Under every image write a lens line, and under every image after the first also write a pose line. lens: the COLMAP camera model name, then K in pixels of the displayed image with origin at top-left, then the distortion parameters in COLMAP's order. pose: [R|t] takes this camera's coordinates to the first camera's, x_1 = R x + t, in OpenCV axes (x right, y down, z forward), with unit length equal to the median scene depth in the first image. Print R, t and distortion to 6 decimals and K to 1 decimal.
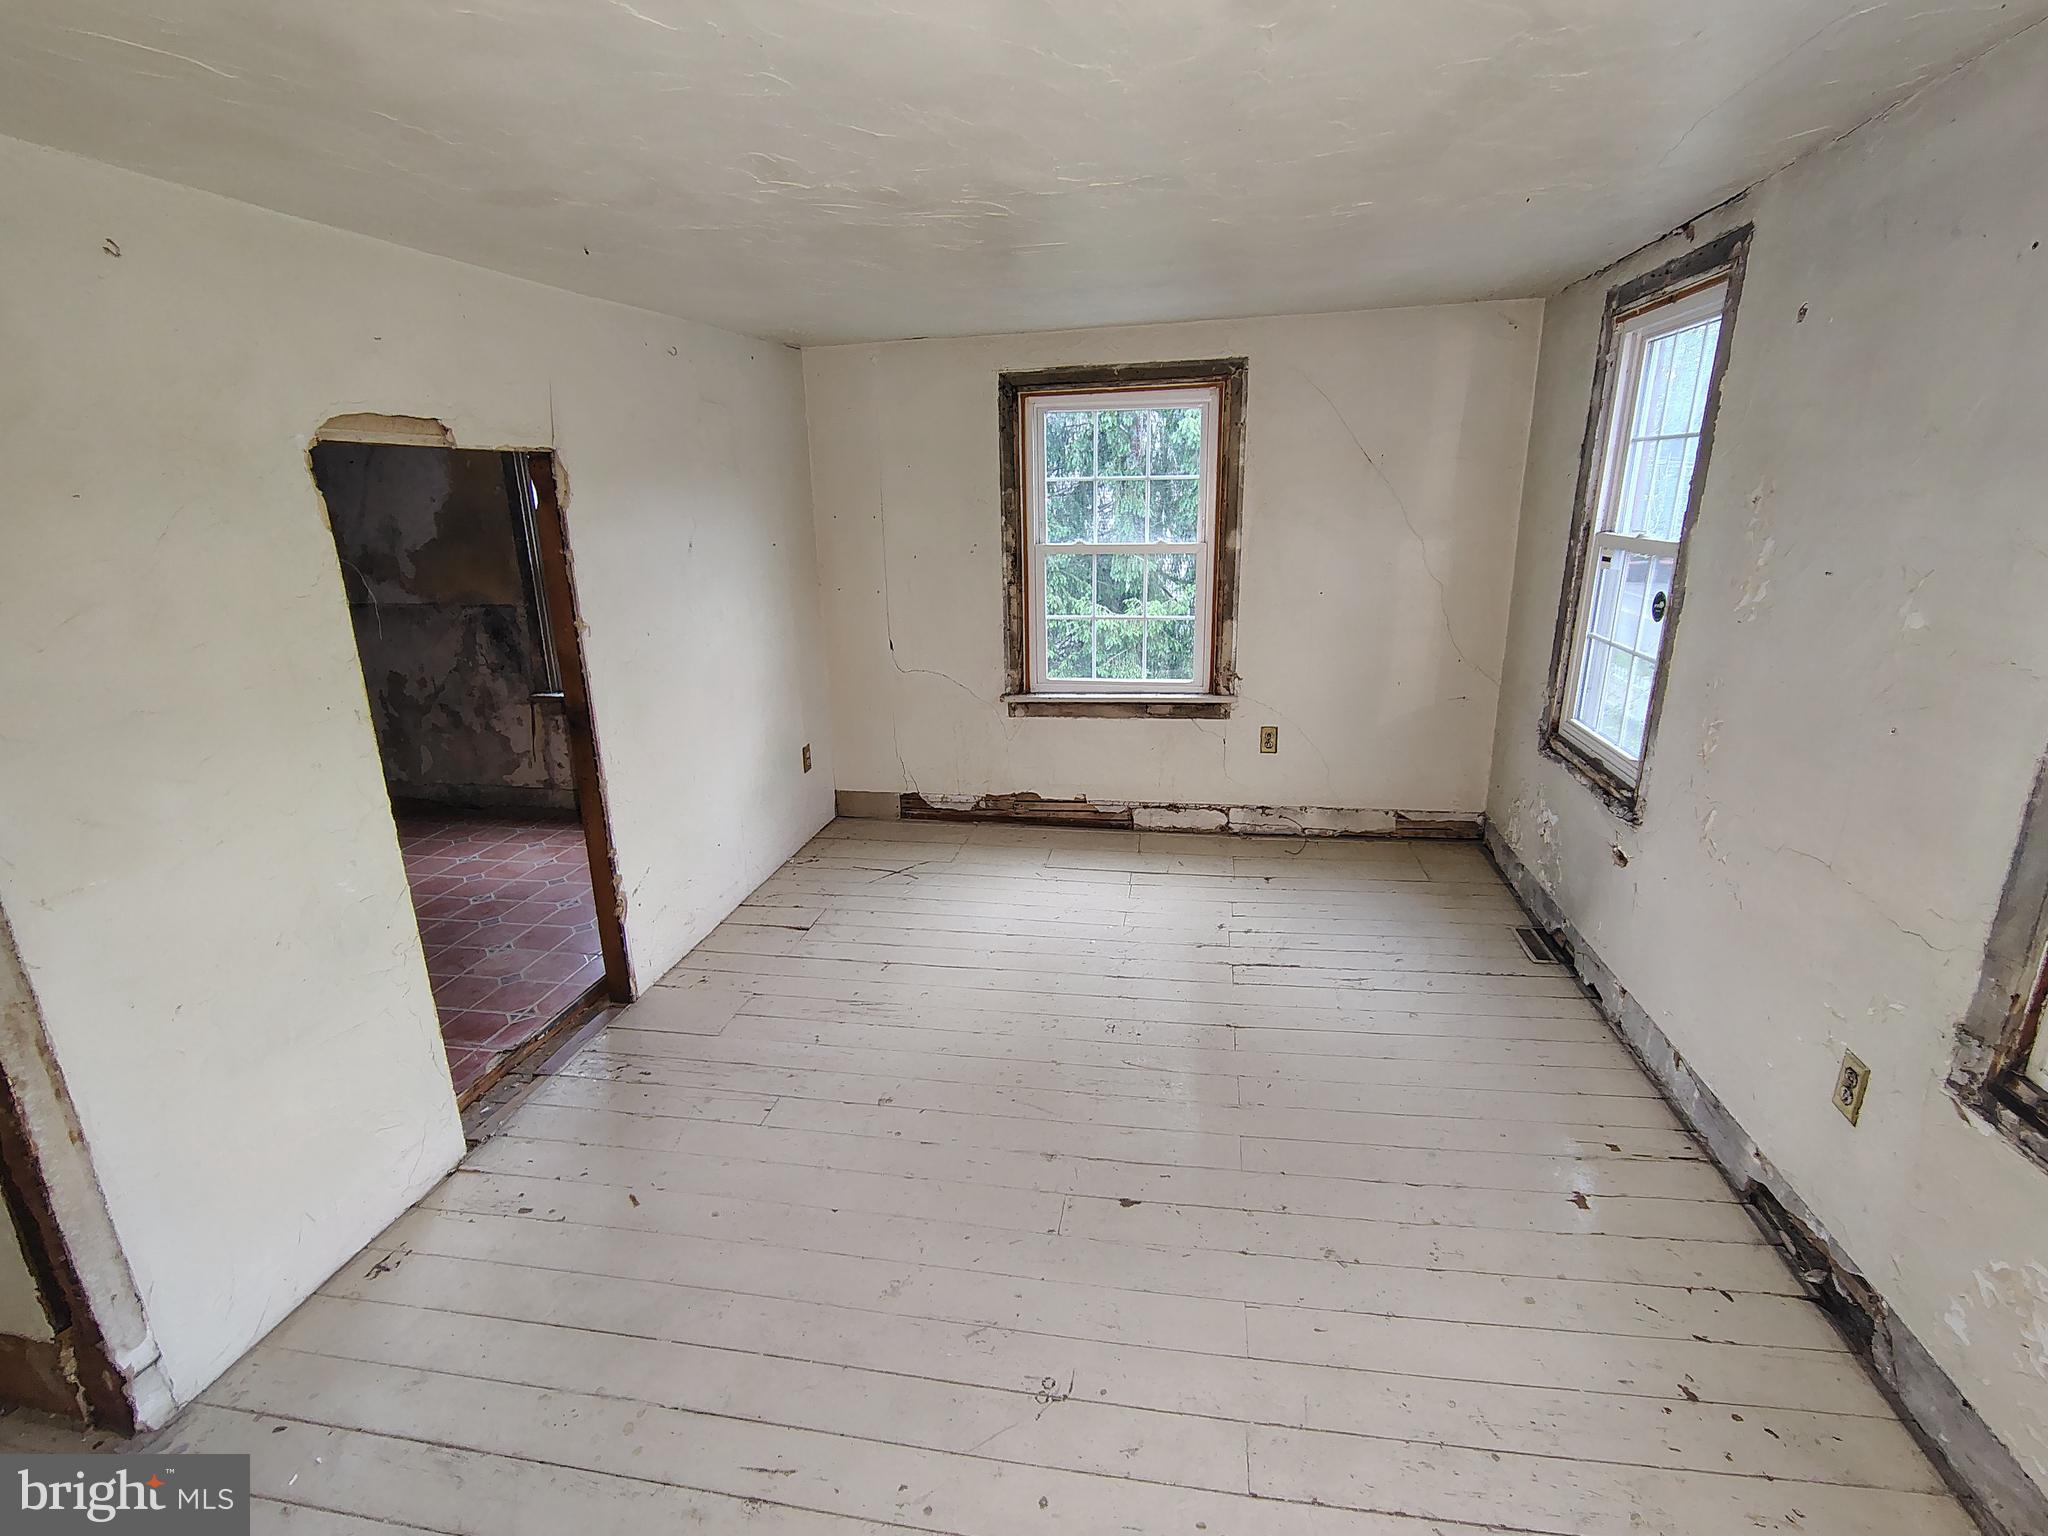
lens RADIAL K [[954.4, 0, 1027.9], [0, 954.4, 772.0], [0, 0, 1]] dist [0.000714, 0.000107]
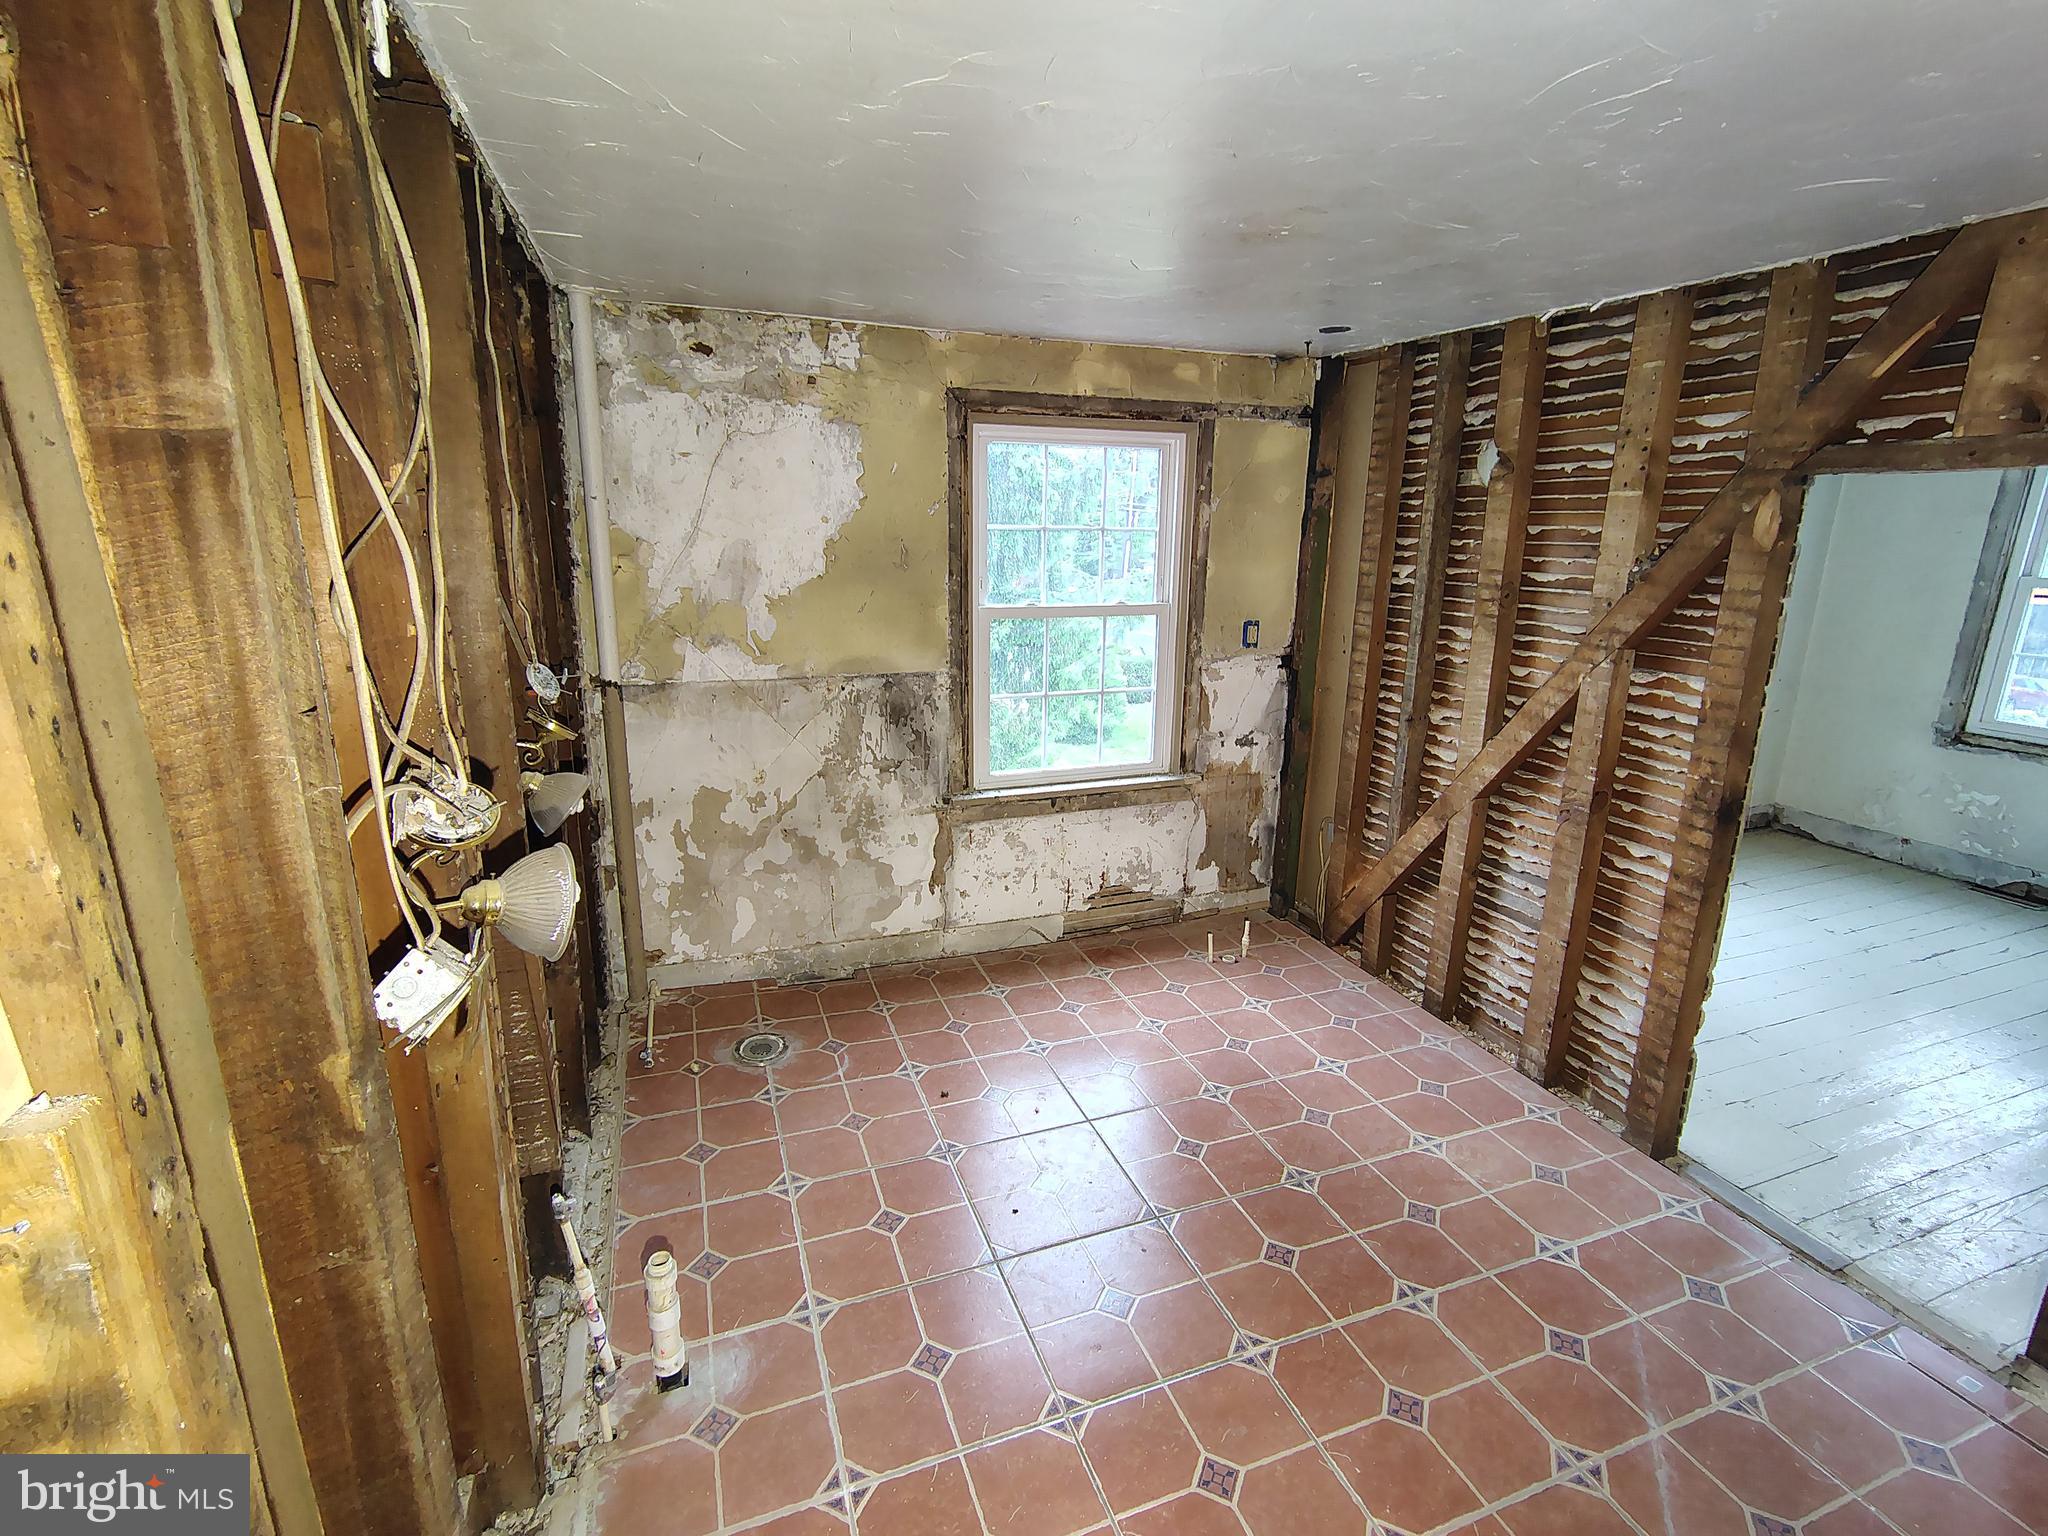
lens RADIAL K [[954.4, 0, 1027.2], [0, 954.4, 767.8], [0, 0, 1]] dist [0.000714, 0.000107]
pose [[0.858909, -0.097200, 0.502819, -0.811288], [0.117521, 0.993032, -0.008784, -0.089519], [-0.498462, 0.066636, 0.864347, 0.360597]]
